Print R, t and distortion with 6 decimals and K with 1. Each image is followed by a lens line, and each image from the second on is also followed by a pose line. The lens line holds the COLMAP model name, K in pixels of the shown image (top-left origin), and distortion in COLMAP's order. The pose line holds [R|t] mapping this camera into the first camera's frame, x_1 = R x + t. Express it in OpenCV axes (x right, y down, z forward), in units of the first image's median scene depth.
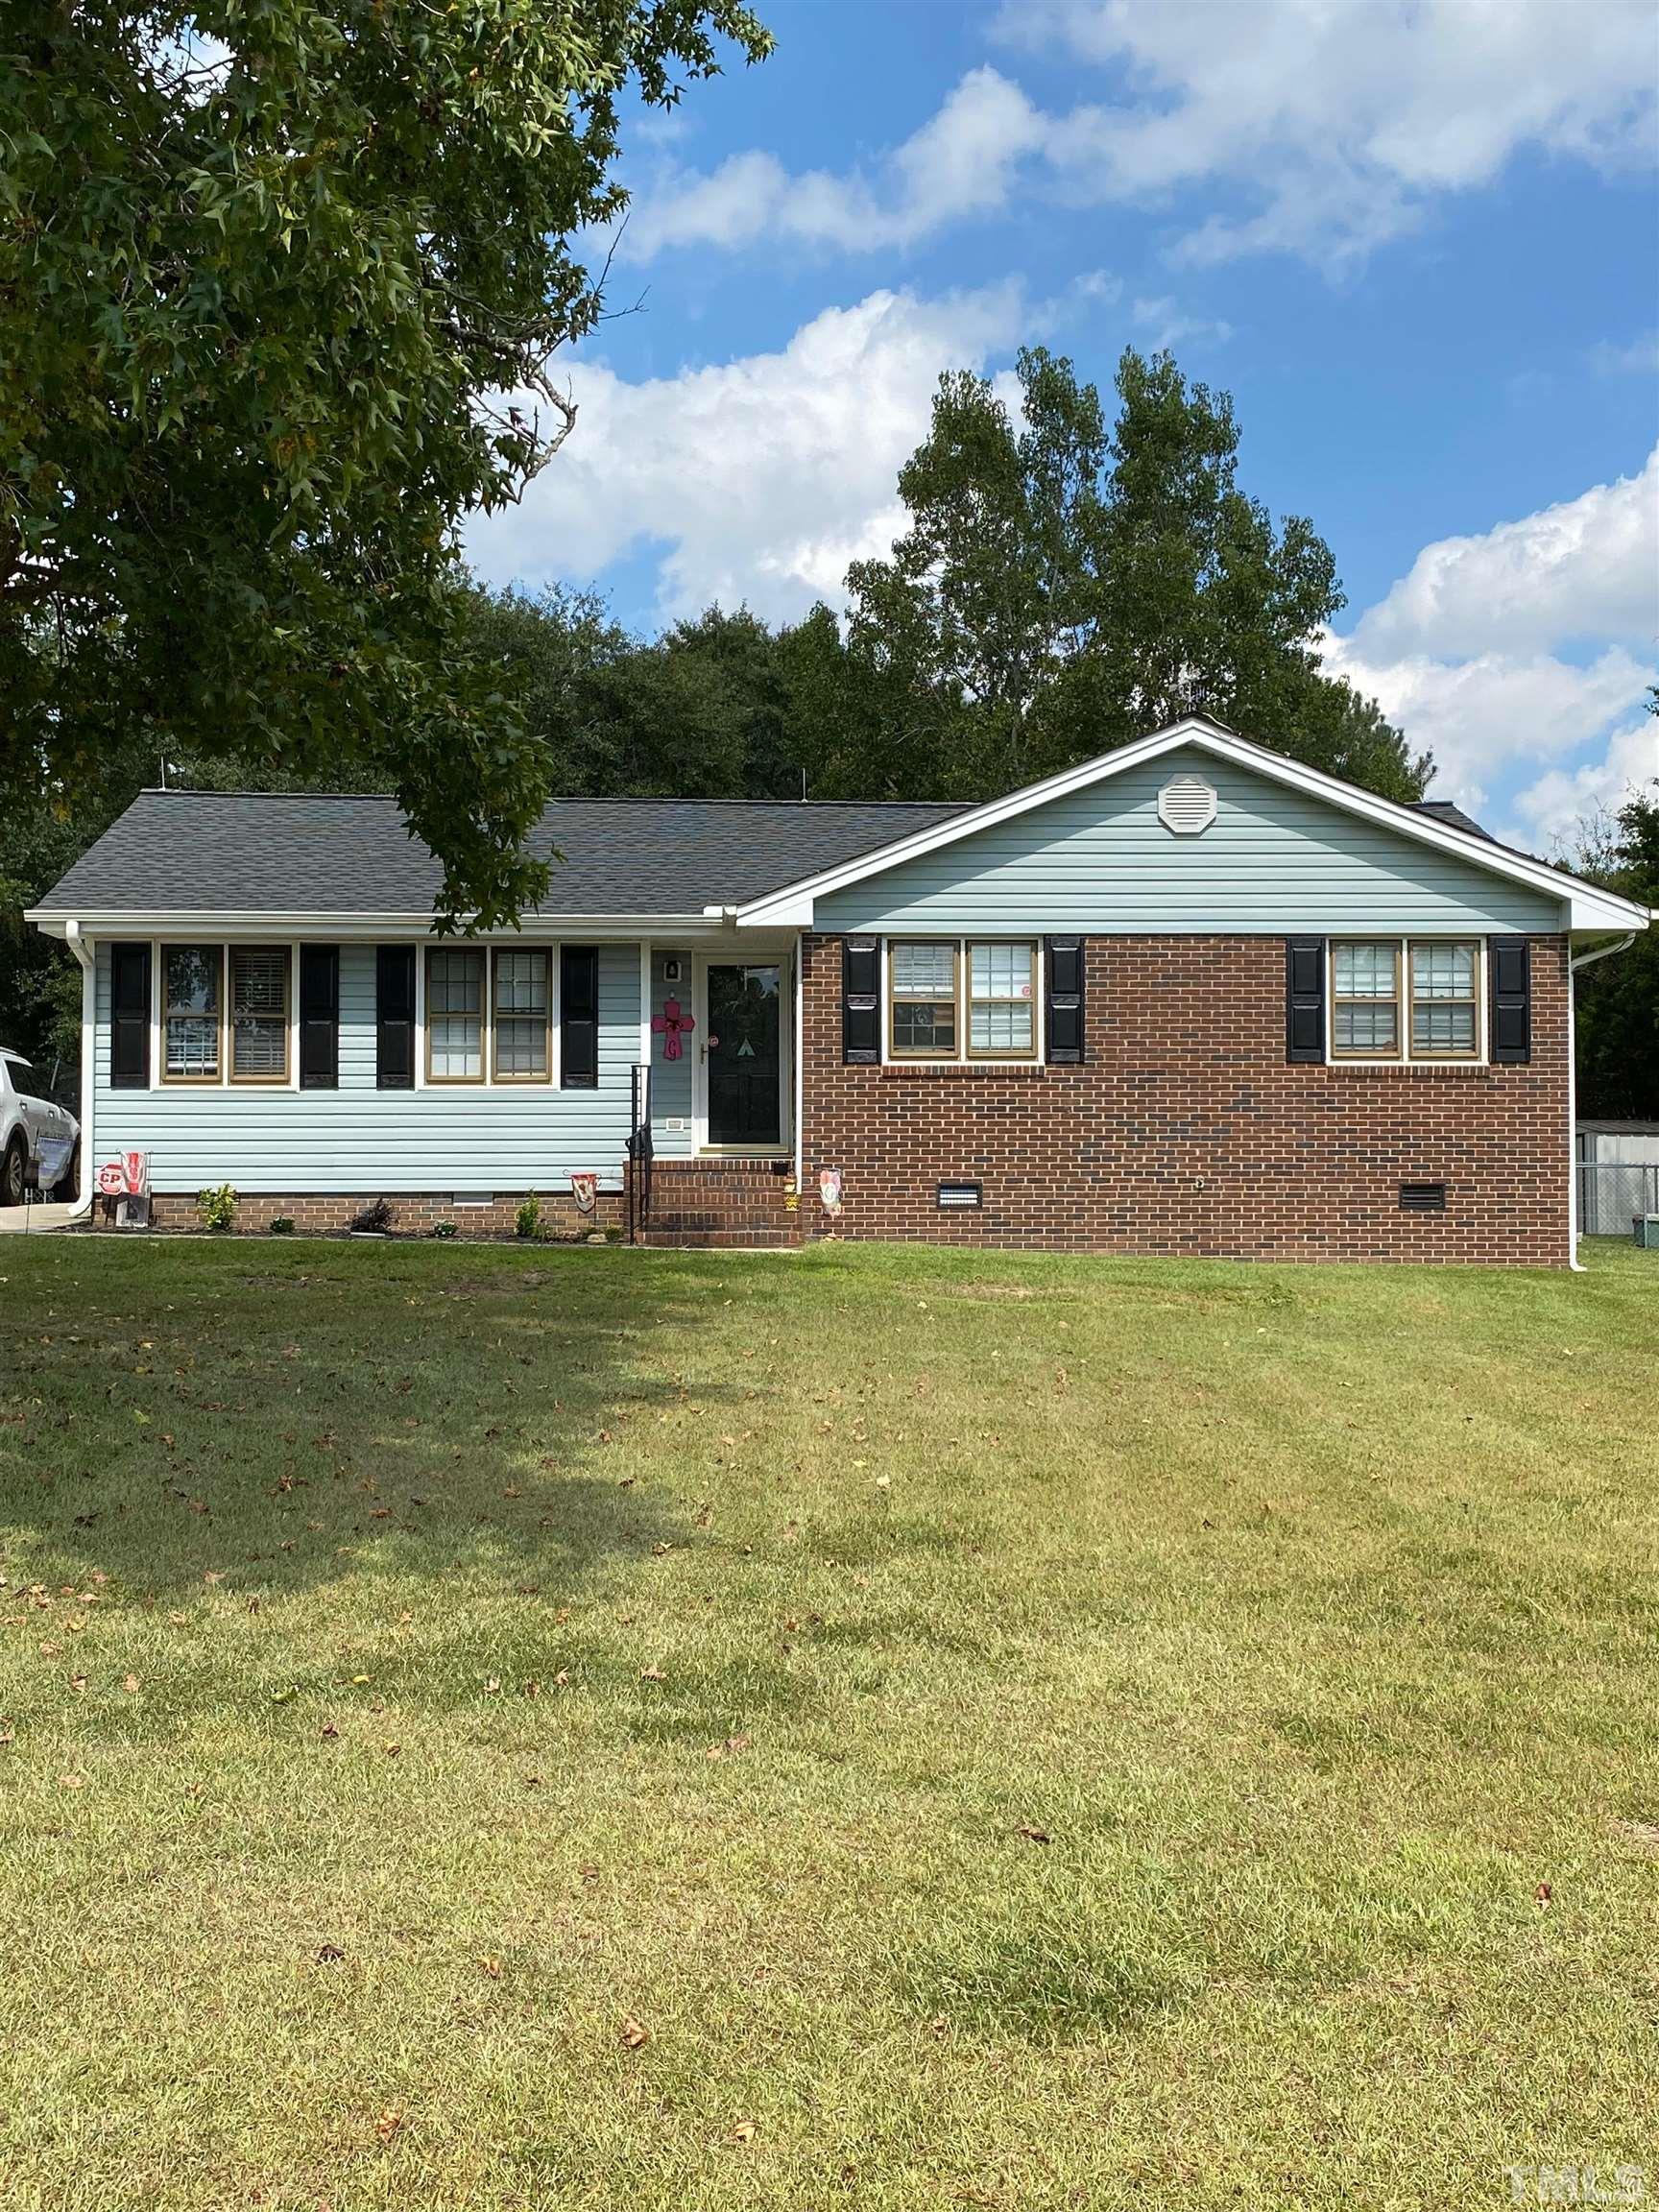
lens RADIAL K [[2420.4, 0, 829.5], [0, 2420.4, 1106.0], [0, 0, 1]] dist [0.173482, -0.435432]
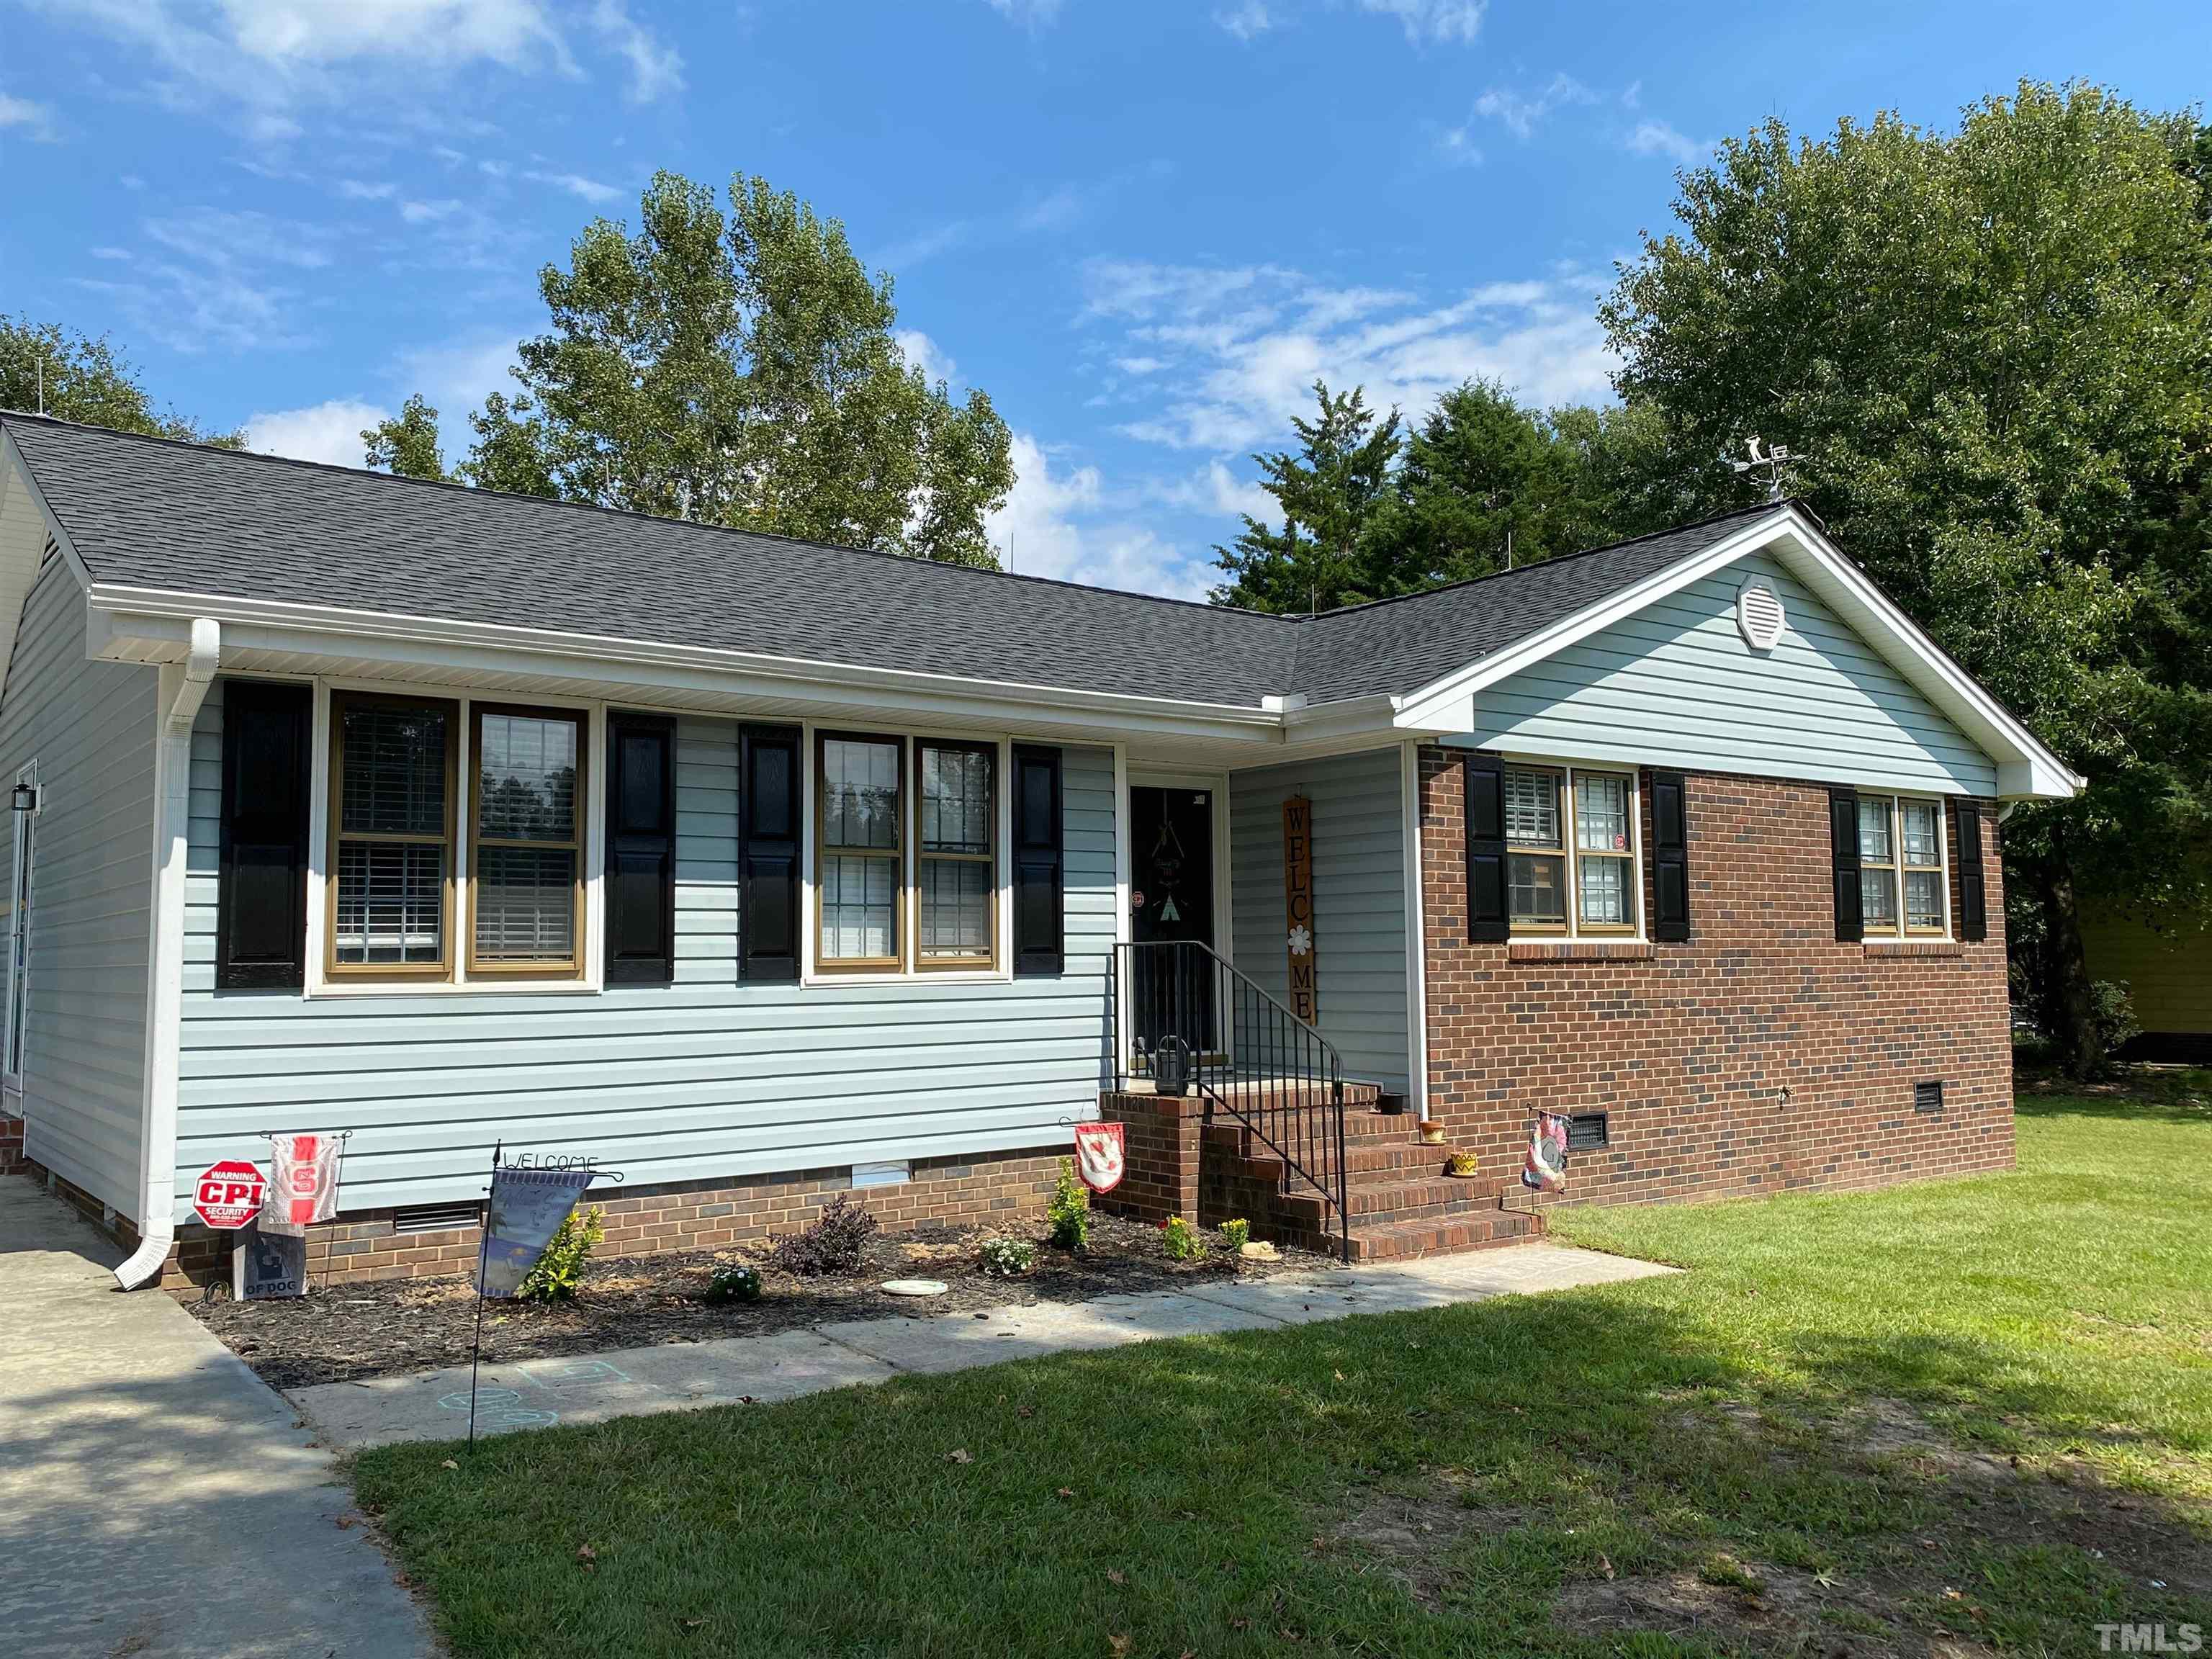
lens RADIAL K [[1762.5, 0, 1106.0], [0, 1762.5, 829.5], [0, 0, 1]] dist [0.027062, -0.000839]
pose [[0.830752, 0.034635, 0.555564, -0.638999], [-0.009110, 0.998775, -0.048644, -0.043610], [-0.556568, 0.035350, 0.830050, 1.181211]]
